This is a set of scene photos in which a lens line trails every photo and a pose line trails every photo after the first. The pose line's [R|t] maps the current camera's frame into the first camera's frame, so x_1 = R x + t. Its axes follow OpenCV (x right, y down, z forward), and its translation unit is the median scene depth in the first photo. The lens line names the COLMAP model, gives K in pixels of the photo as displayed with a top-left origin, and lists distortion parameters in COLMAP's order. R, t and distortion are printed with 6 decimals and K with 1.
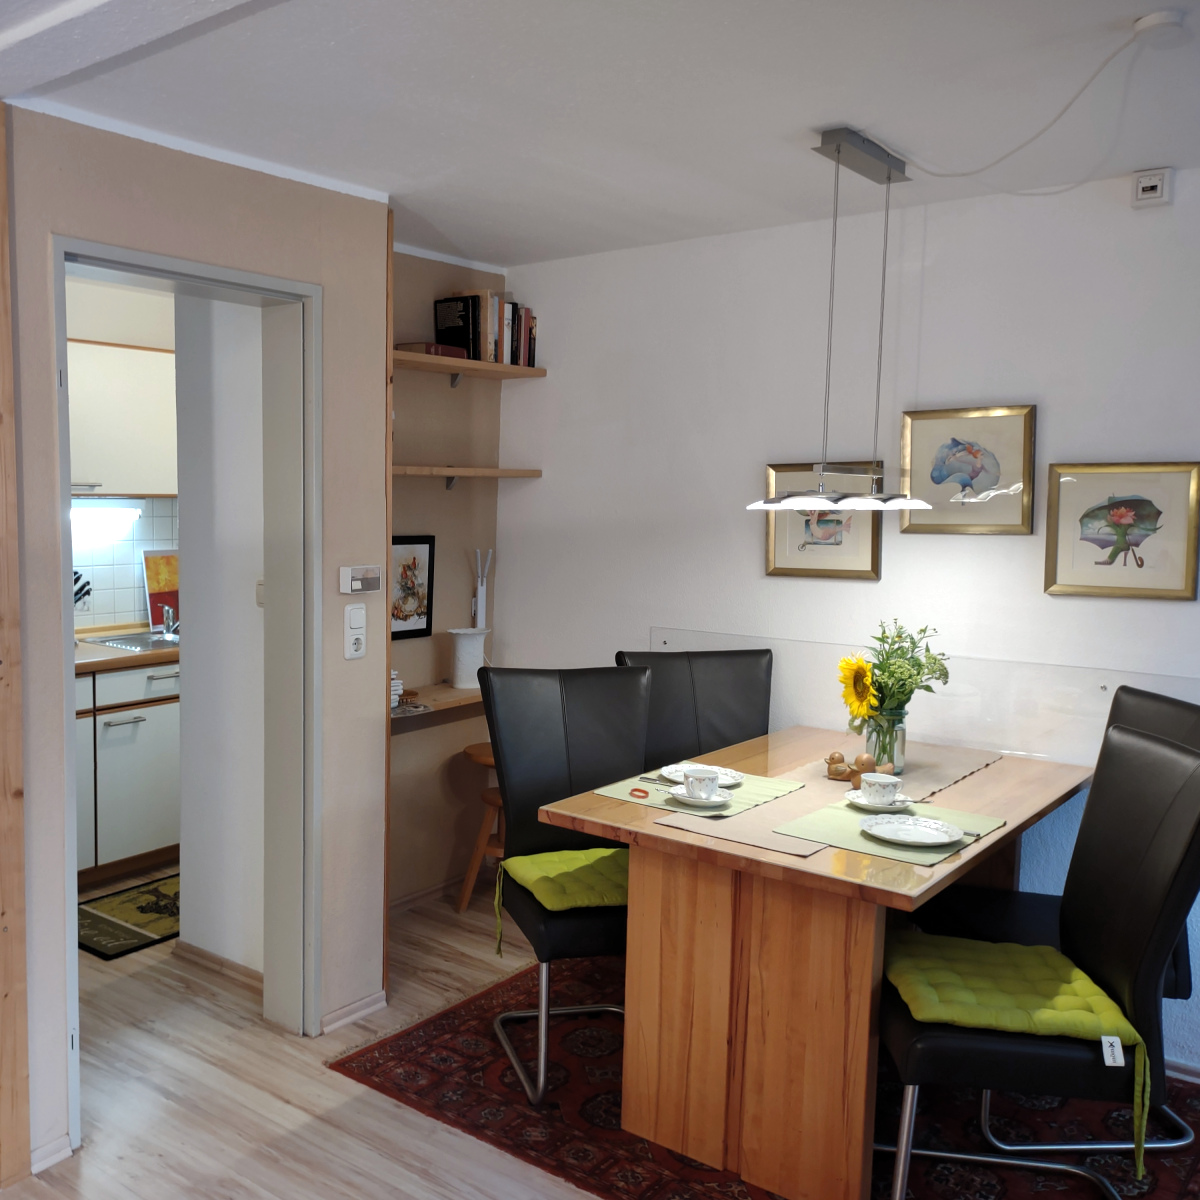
lens RADIAL K [[1162.8, 0, 600.0], [0, 1162.8, 600.0], [0, 0, 1]] dist [-0.017777, -0.013440]
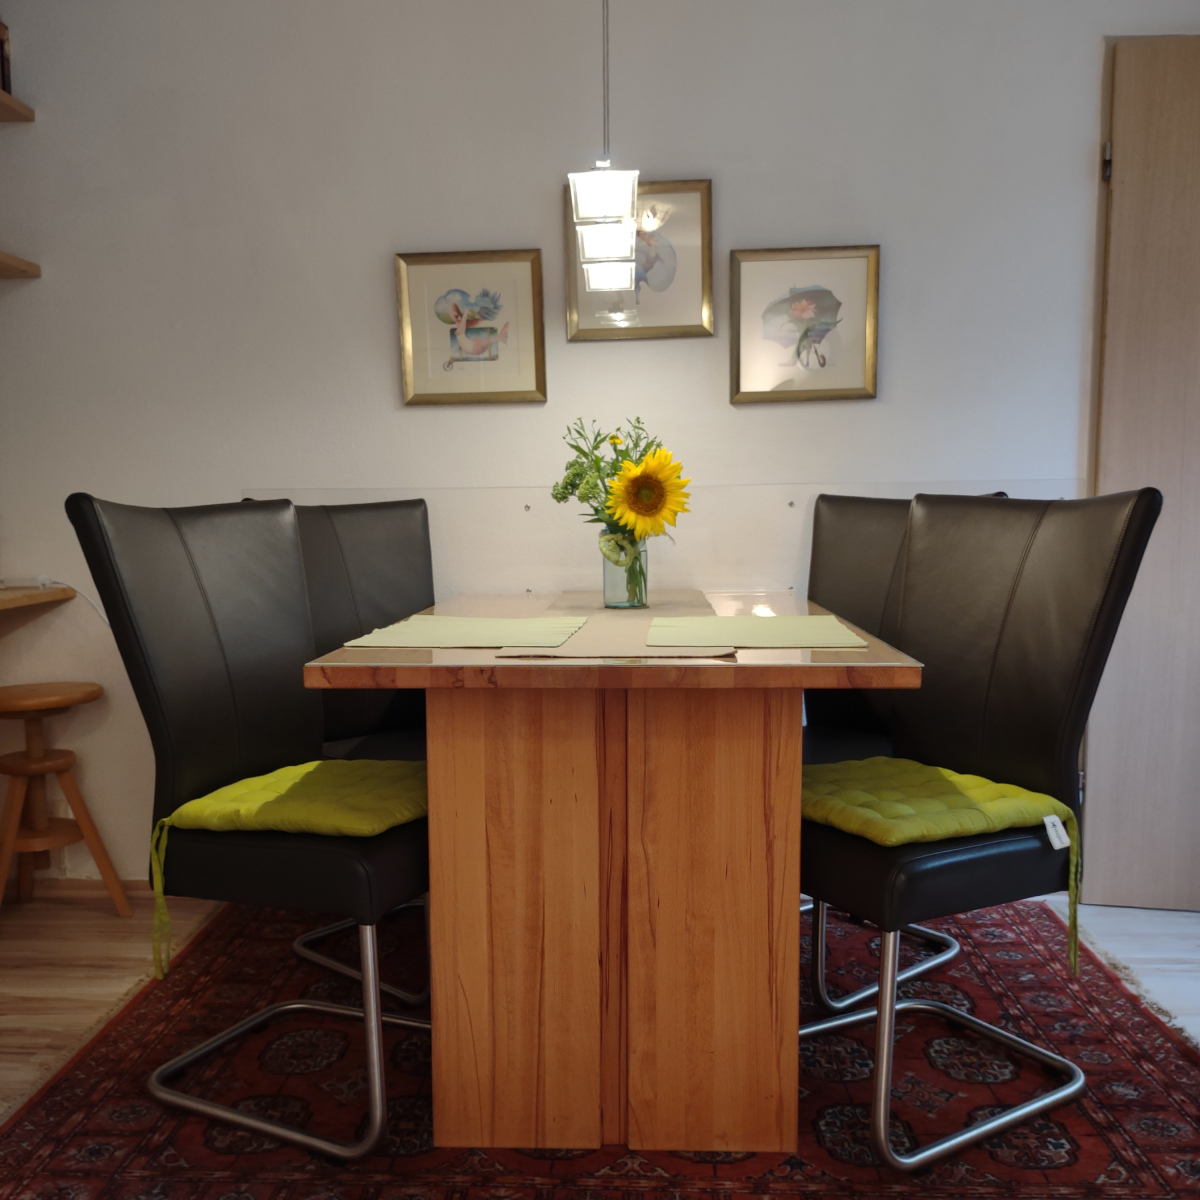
lens RADIAL K [[1188.2, 0, 742.4], [0, 1188.2, 576.6], [0, 0, 1]] dist [0.099202, -0.104456]
pose [[0.840529, -0.120595, 0.528174, -0.168549], [0.103673, 0.992697, 0.061674, 0.107611], [-0.531755, 0.002919, 0.846893, 0.320839]]
